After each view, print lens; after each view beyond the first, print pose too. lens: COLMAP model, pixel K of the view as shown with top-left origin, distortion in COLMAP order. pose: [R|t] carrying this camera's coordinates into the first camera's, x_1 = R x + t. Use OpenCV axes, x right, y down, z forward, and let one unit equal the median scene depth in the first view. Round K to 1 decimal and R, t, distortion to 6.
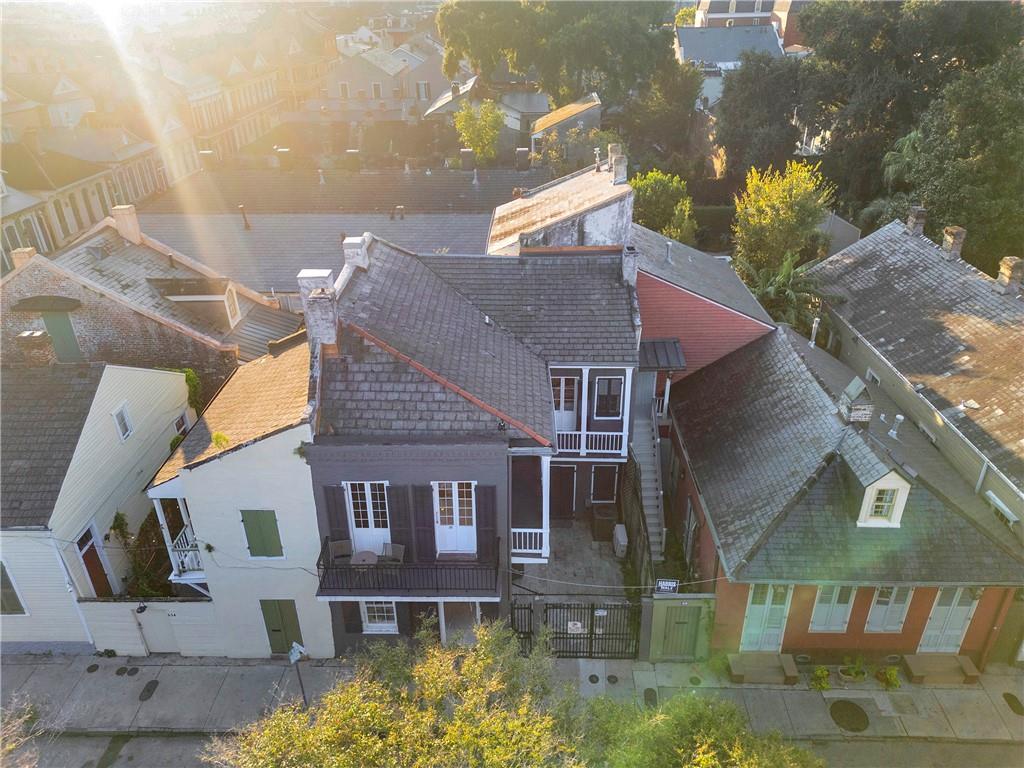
lens RADIAL K [[713.1, 0, 512.0], [0, 713.1, 384.0], [0, 0, 1]] dist [0.089899, -0.096189]
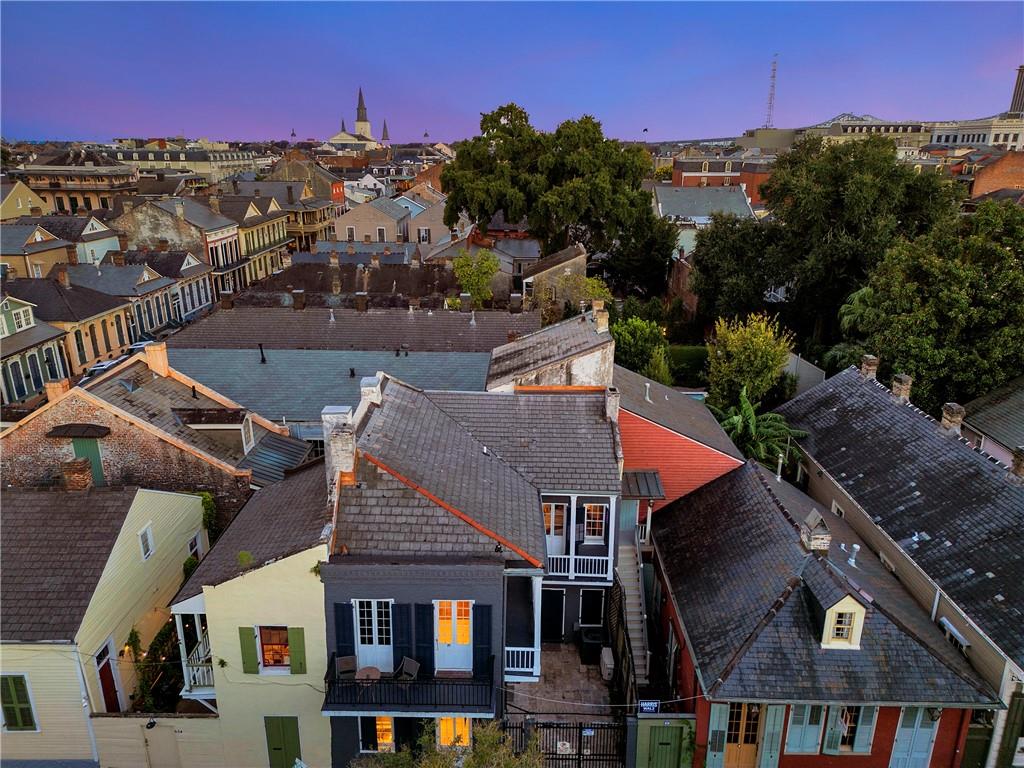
lens RADIAL K [[713.1, 0, 512.0], [0, 713.1, 384.0], [0, 0, 1]] dist [0.089899, -0.096189]
pose [[0.999743, 0.016539, 0.015512, -0.011954], [-0.013613, 0.984880, -0.172700, -0.000322], [-0.018134, 0.172444, 0.984852, -0.115971]]
